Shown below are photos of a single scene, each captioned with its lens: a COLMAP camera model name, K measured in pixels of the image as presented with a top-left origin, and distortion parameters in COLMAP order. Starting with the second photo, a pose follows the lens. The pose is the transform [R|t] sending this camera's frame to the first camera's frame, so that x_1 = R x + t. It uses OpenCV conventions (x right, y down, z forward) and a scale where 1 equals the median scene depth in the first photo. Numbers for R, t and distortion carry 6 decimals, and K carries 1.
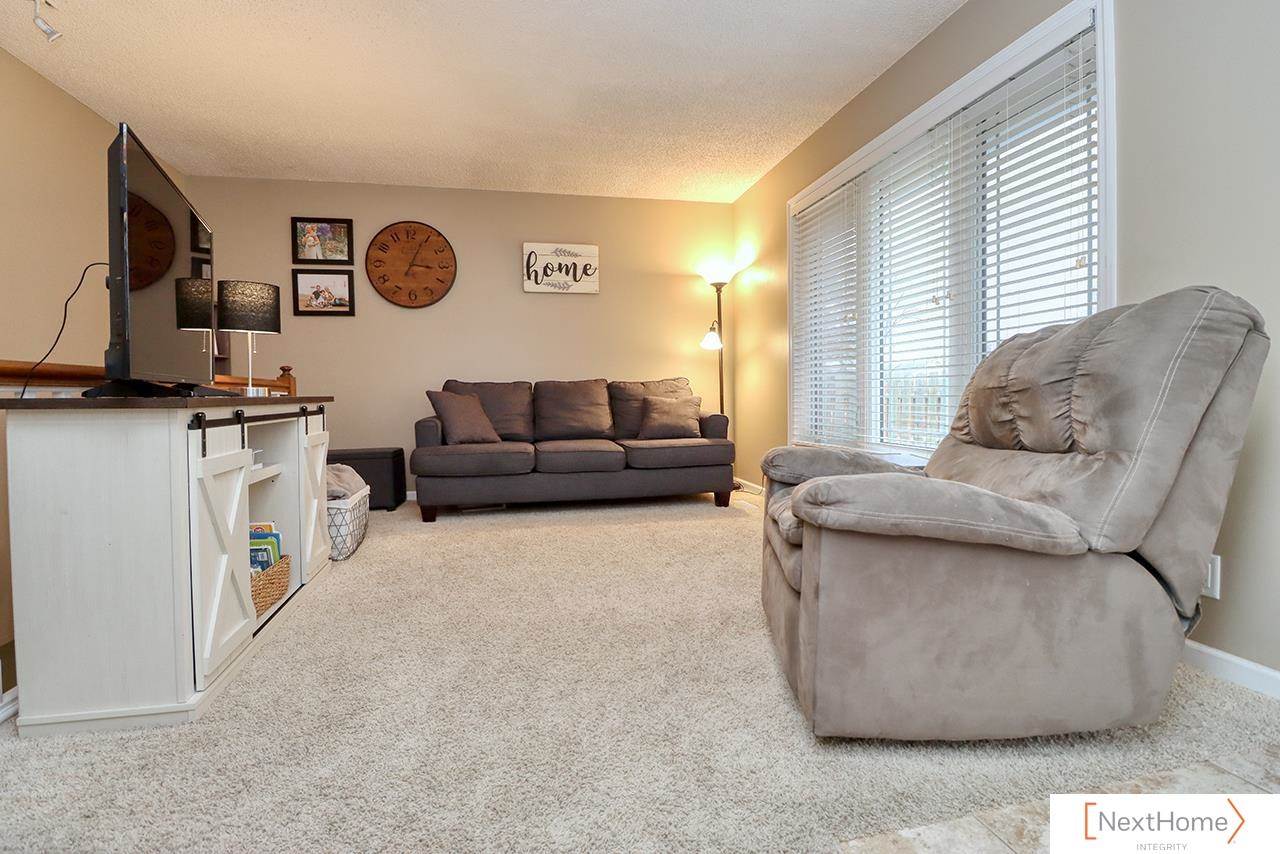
lens RADIAL K [[593.9, 0, 641.3], [0, 593.9, 412.5], [0, 0, 1]] dist [0.002180, -0.013189]
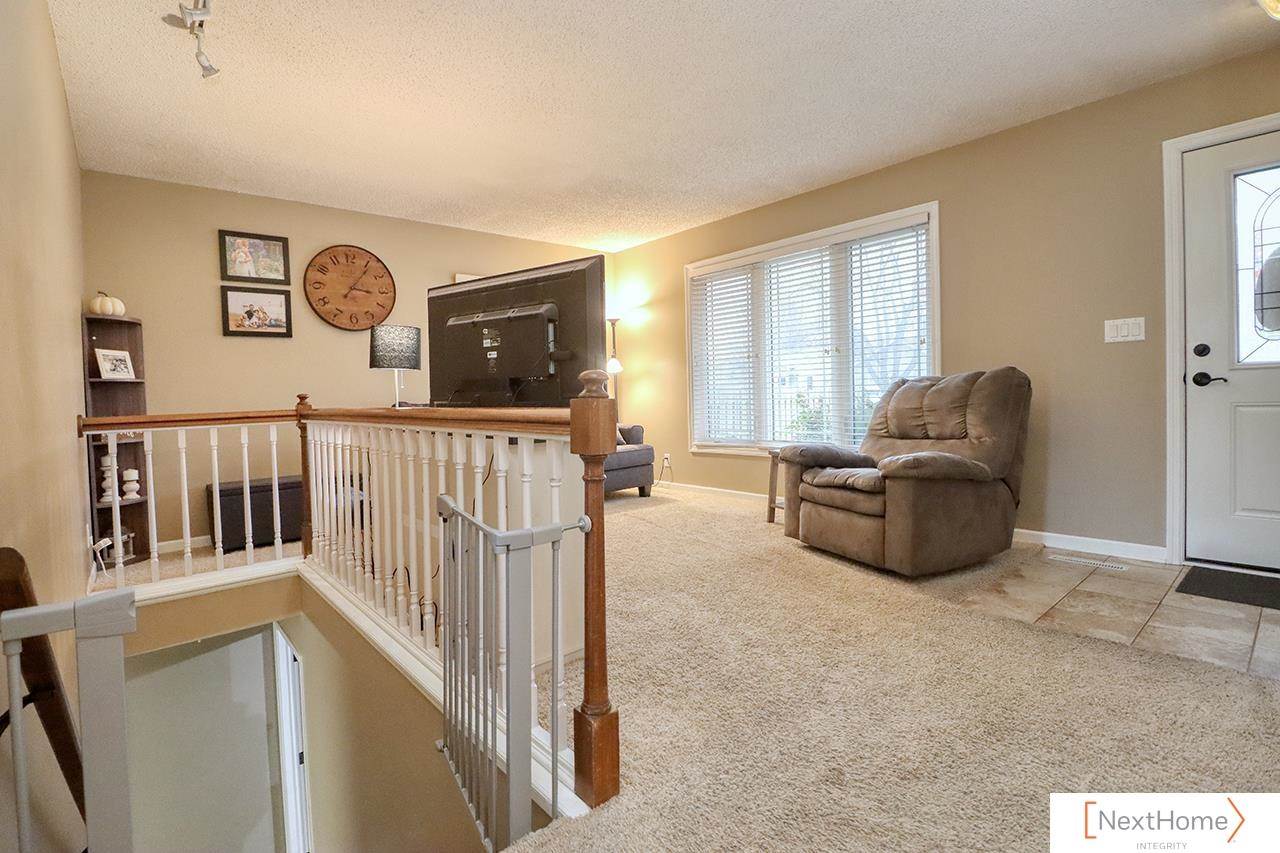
lens RADIAL K [[593.9, 0, 641.3], [0, 593.9, 412.0], [0, 0, 1]] dist [0.002180, -0.013189]
pose [[0.877902, -0.027738, 0.478036, -0.455092], [0.032497, 0.999470, -0.001686, -0.022037], [-0.477737, 0.017015, 0.878338, -0.119321]]
